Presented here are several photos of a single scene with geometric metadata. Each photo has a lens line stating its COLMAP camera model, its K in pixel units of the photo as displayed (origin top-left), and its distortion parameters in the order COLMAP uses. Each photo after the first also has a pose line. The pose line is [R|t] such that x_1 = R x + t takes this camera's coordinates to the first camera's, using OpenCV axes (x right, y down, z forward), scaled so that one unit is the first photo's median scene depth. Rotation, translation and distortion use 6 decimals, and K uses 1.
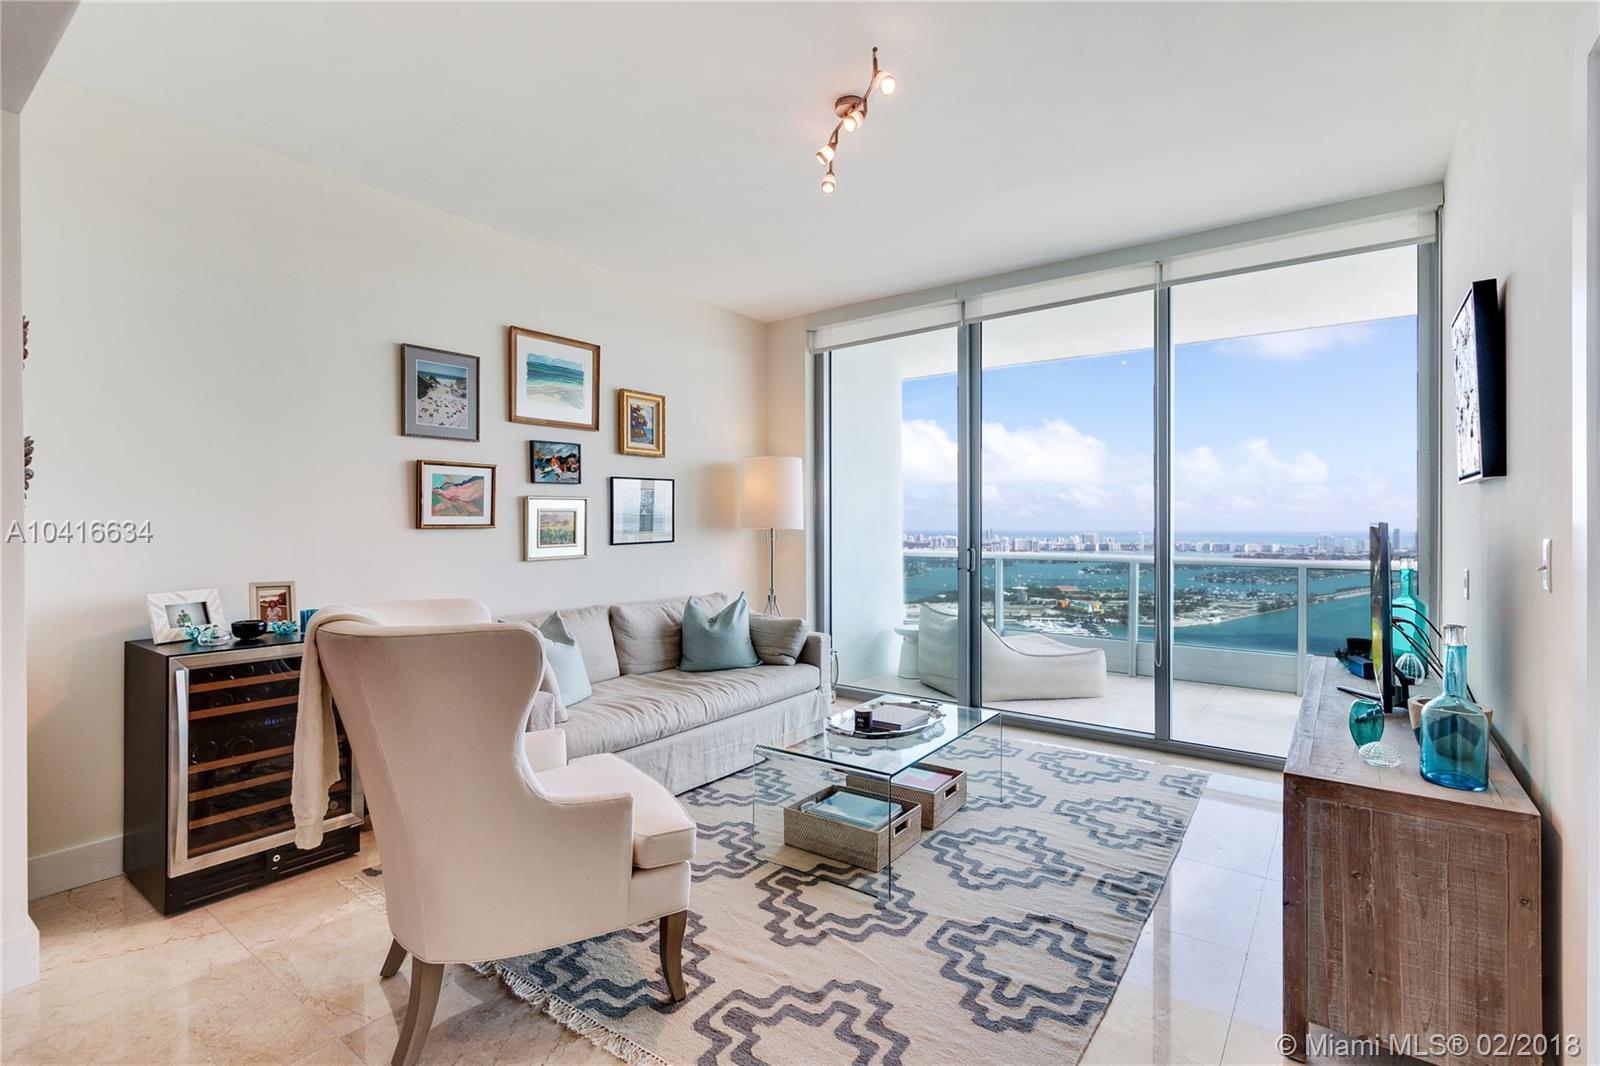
lens RADIAL K [[732.4, 0, 800.8], [0, 732.4, 524.6], [0, 0, 1]] dist [0.000846, 0.000143]
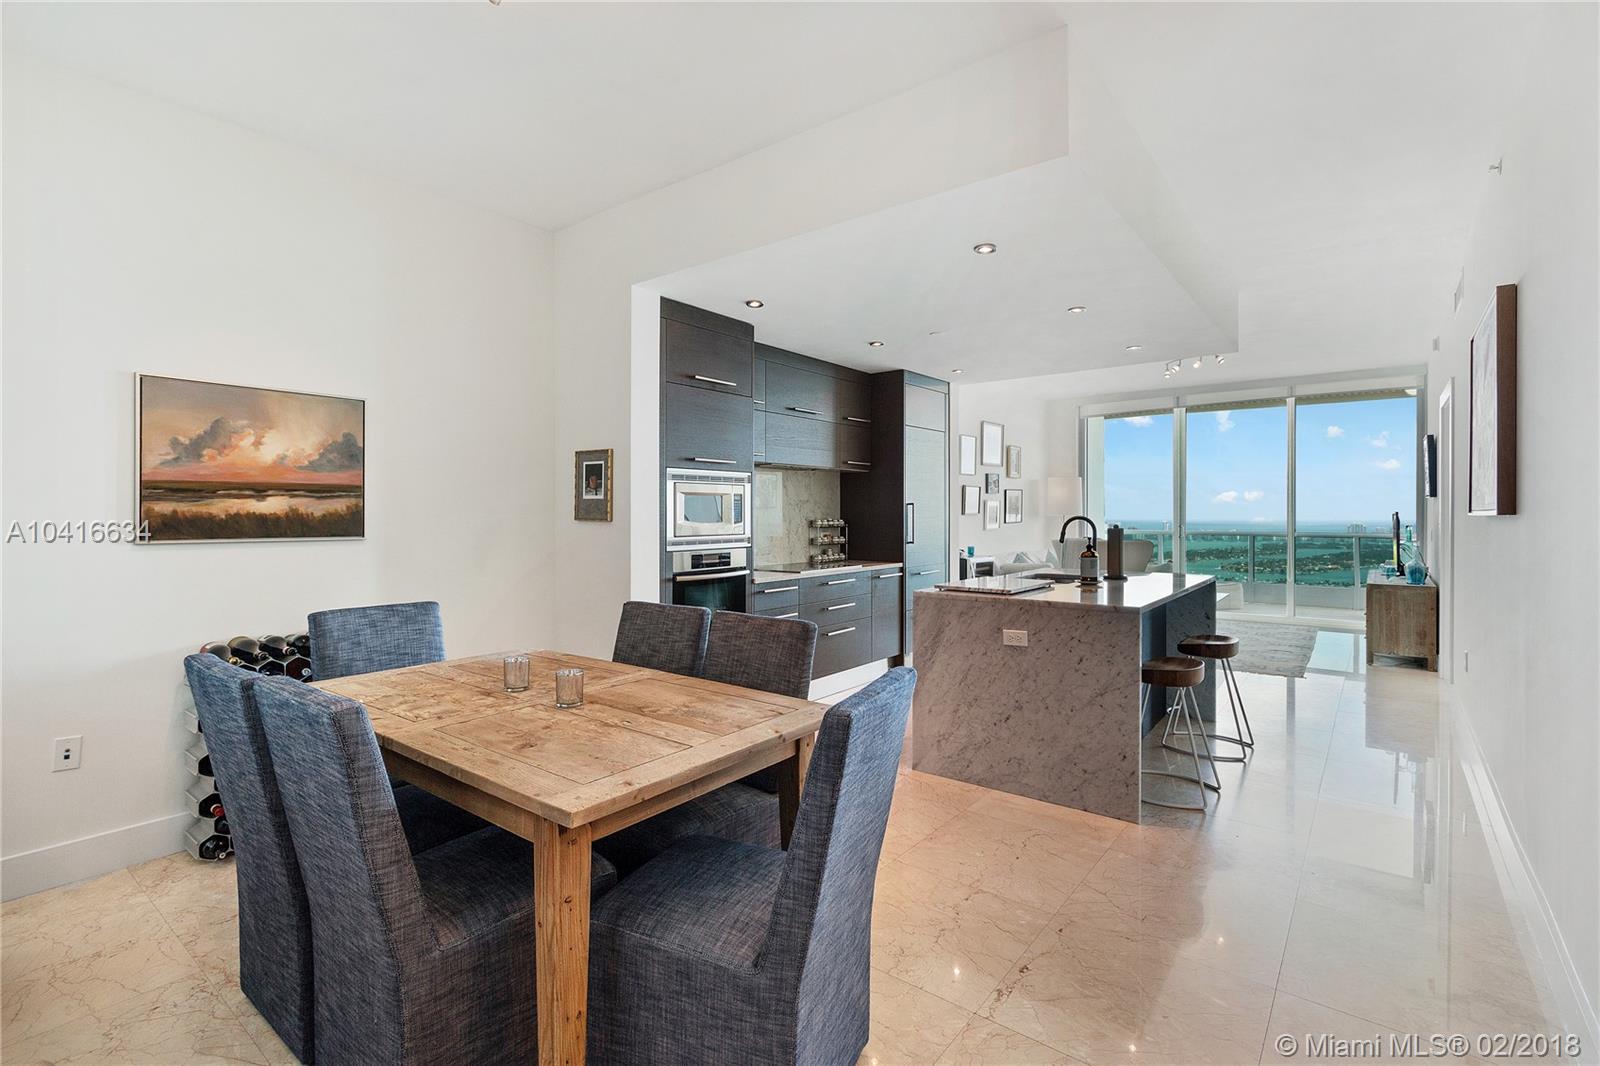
lens RADIAL K [[733.7, 0, 809.6], [0, 733.7, 517.9], [0, 0, 1]] dist [0.022481, -0.000152]
pose [[0.999890, -0.001056, -0.014762, -1.568499], [0.001144, 0.999982, 0.005918, 0.000775], [0.014755, -0.005934, 0.999874, -2.083934]]
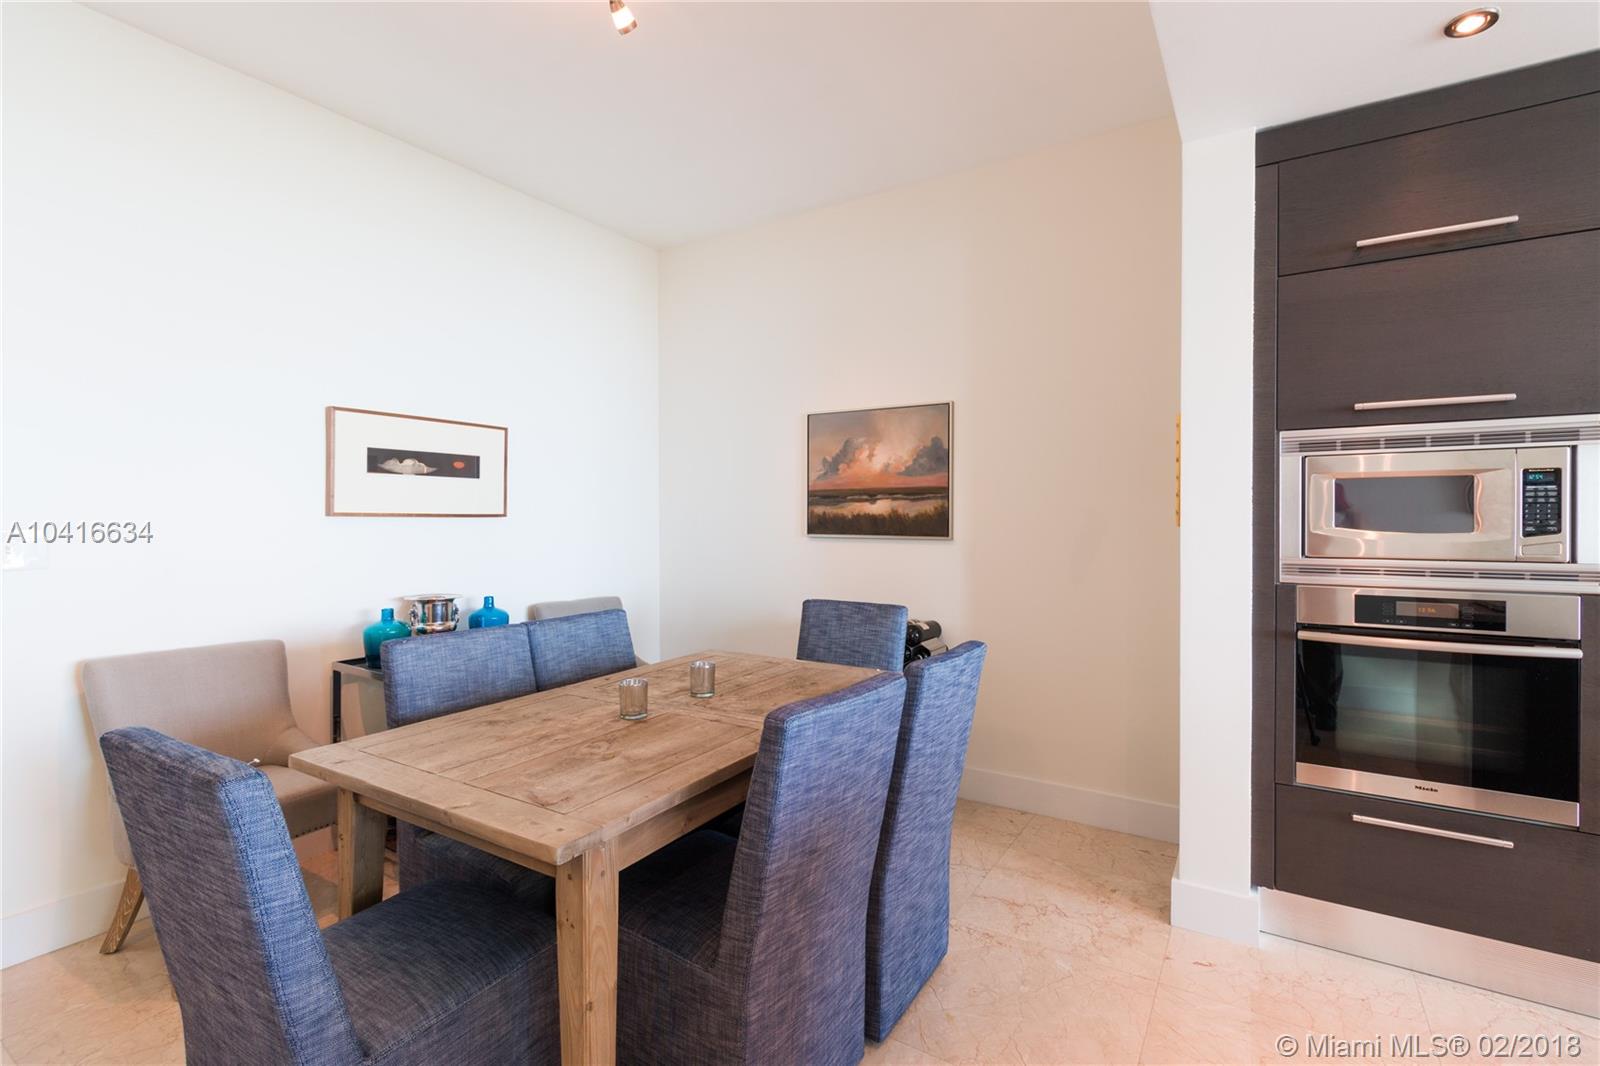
lens RADIAL K [[750.0, 0, 780.7], [0, 750.0, 519.8], [0, 0, 1]] dist [0.004733, 0.000971]
pose [[0.069551, 0.006832, -0.997555, -0.968041], [0.002242, 0.999973, 0.007005, -0.000406], [0.997576, -0.002724, 0.069534, -1.034602]]
